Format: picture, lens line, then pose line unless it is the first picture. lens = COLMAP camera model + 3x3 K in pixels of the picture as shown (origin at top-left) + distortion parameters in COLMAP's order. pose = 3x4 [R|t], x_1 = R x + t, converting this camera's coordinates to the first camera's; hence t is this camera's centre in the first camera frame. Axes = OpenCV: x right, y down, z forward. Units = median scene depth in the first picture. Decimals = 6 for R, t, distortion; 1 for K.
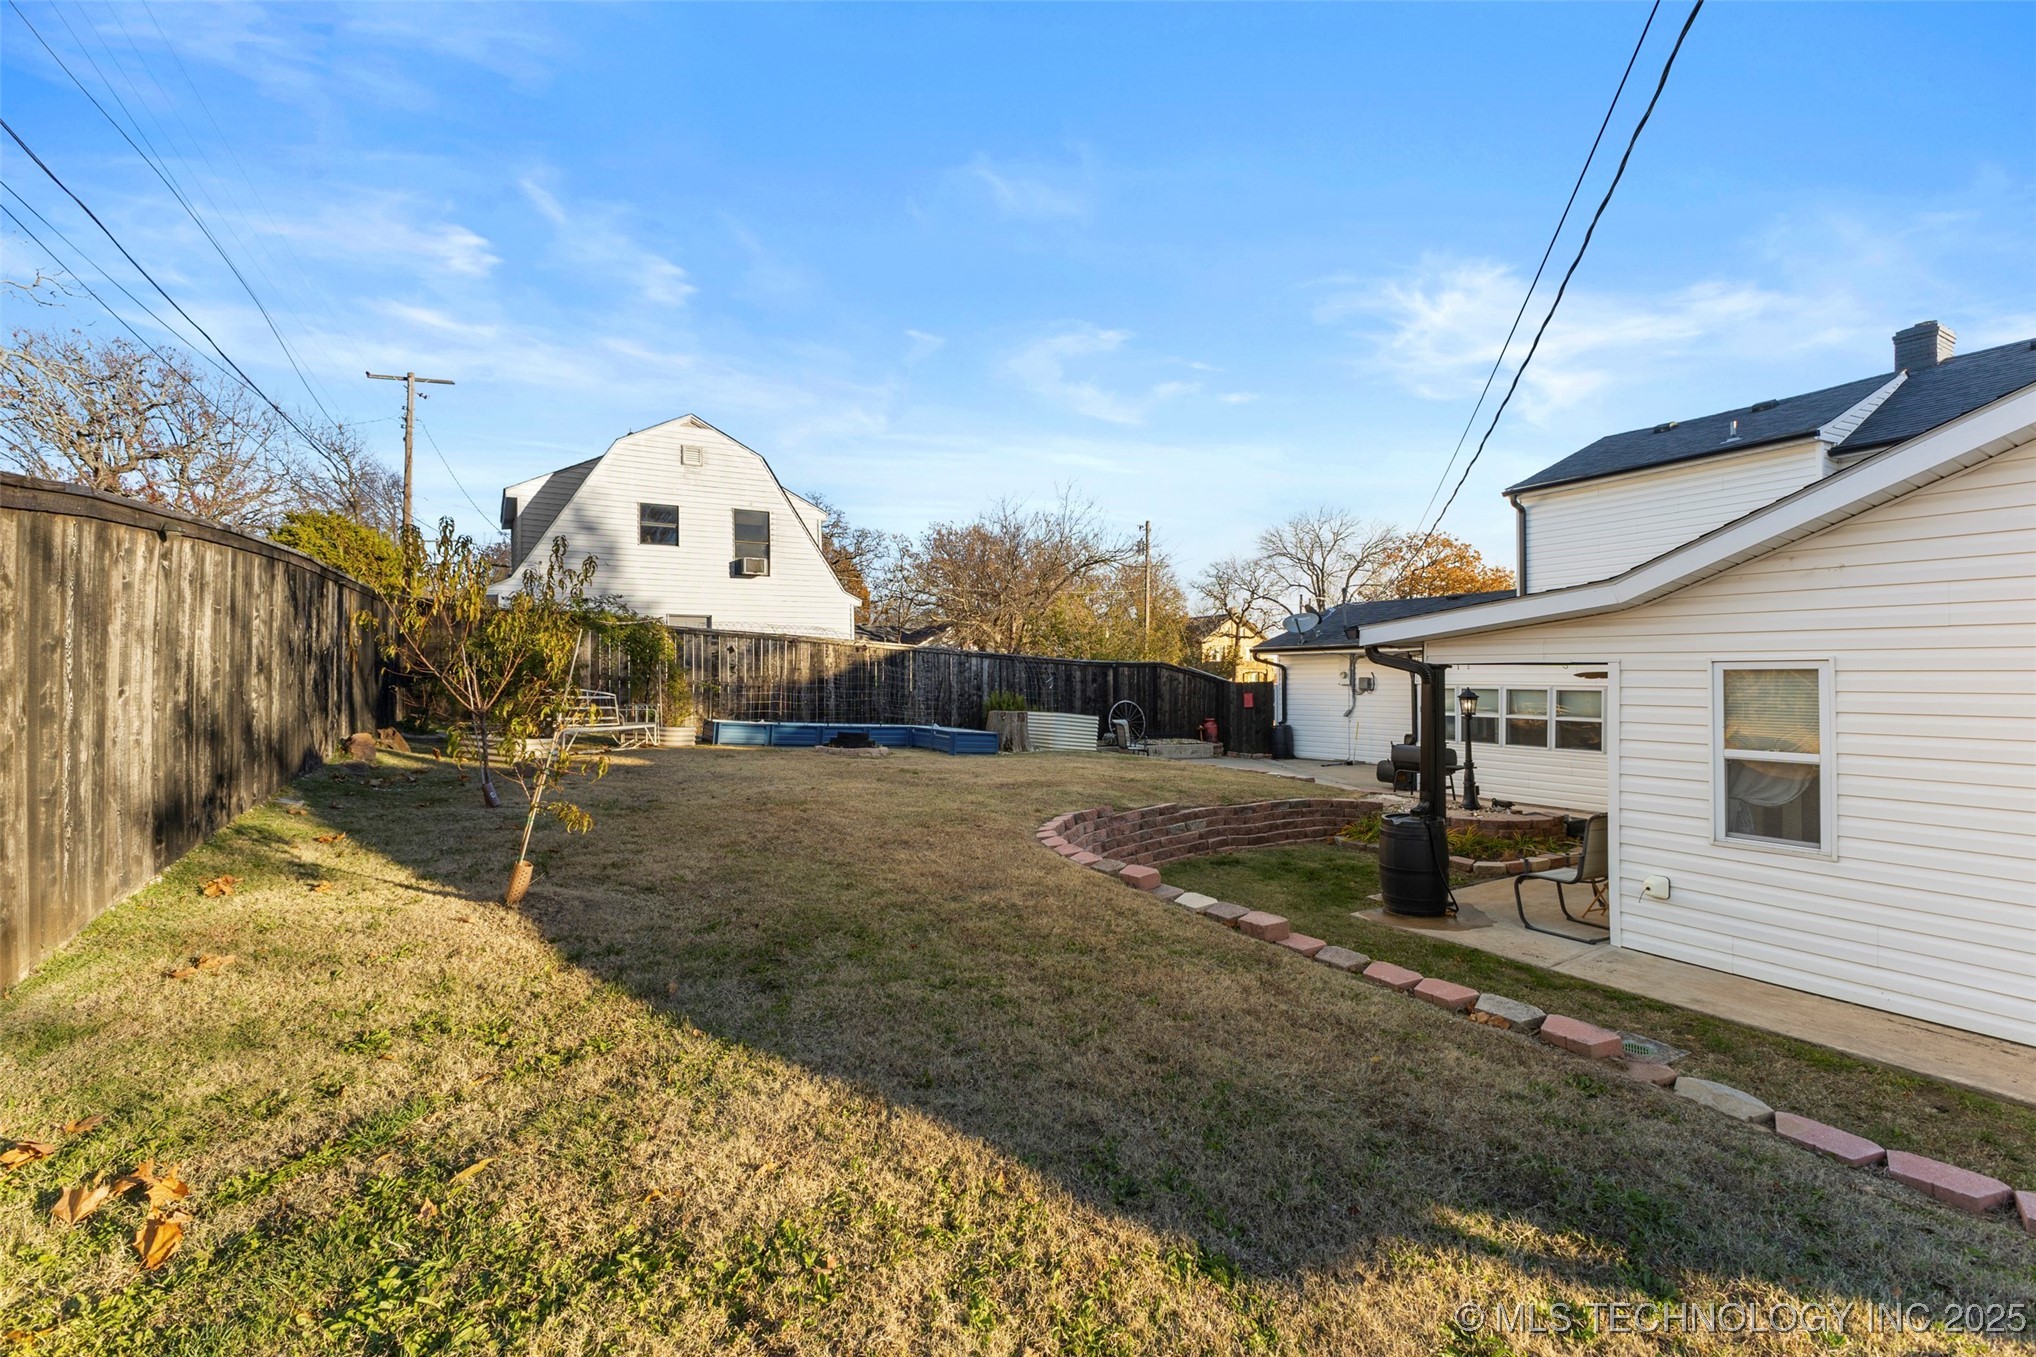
lens RADIAL K [[884.7, 0, 1019.3], [0, 884.7, 661.3], [0, 0, 1]] dist [0.009589, -0.000093]
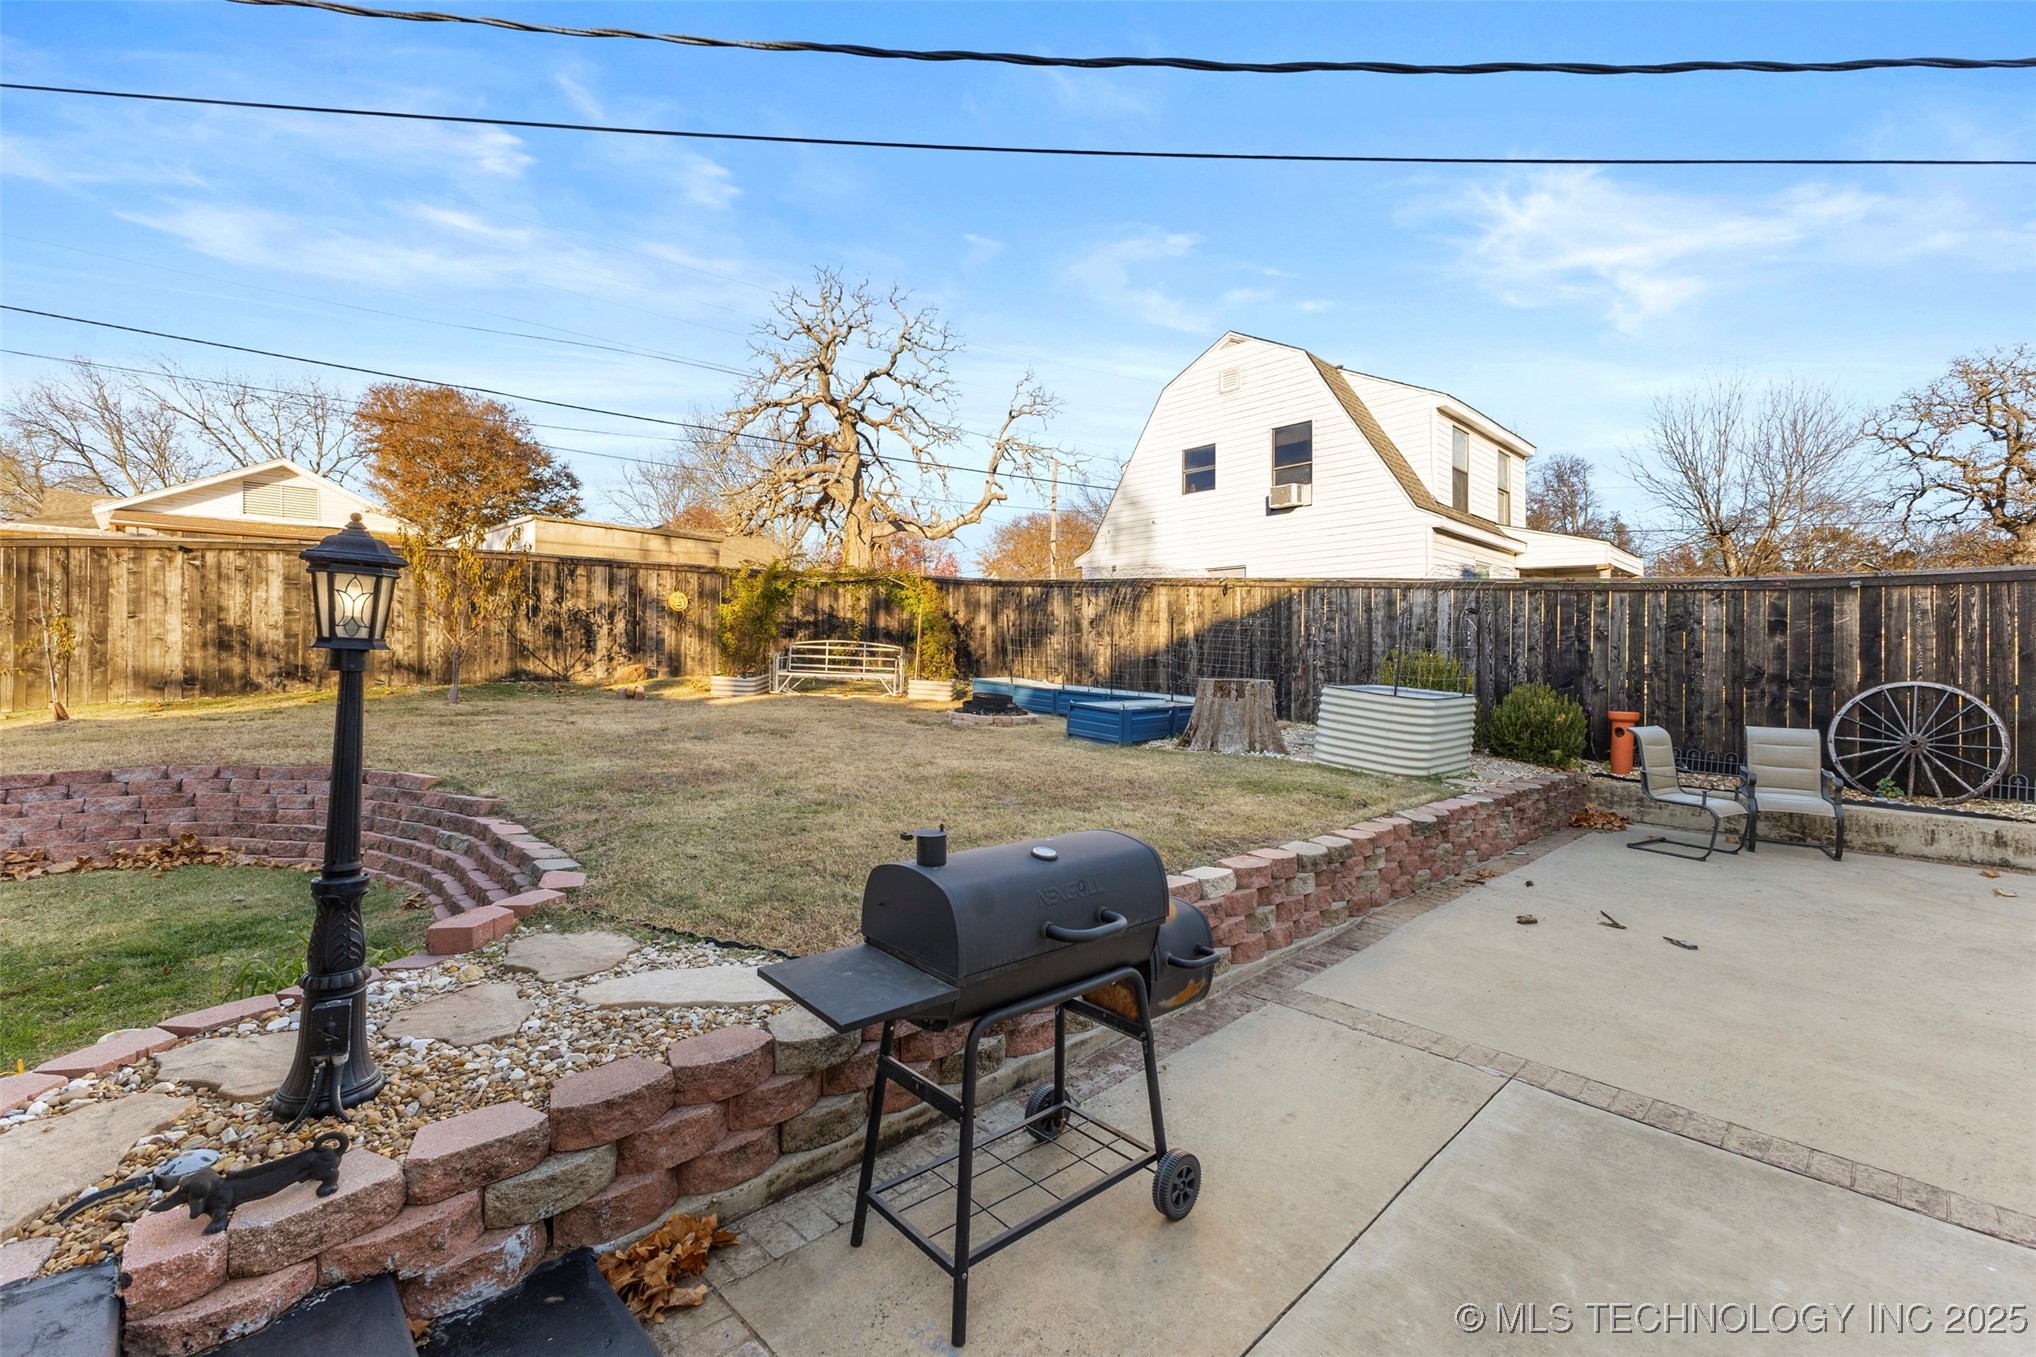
lens RADIAL K [[879.9, 0, 1019.8], [0, 879.9, 665.0], [0, 0, 1]] dist [0.007084, -0.000041]
pose [[0.239252, 0.003764, -0.970950, 0.405216], [0.011049, 0.999917, 0.006599, 0.033741], [0.970895, -0.012307, 0.239191, 0.611823]]
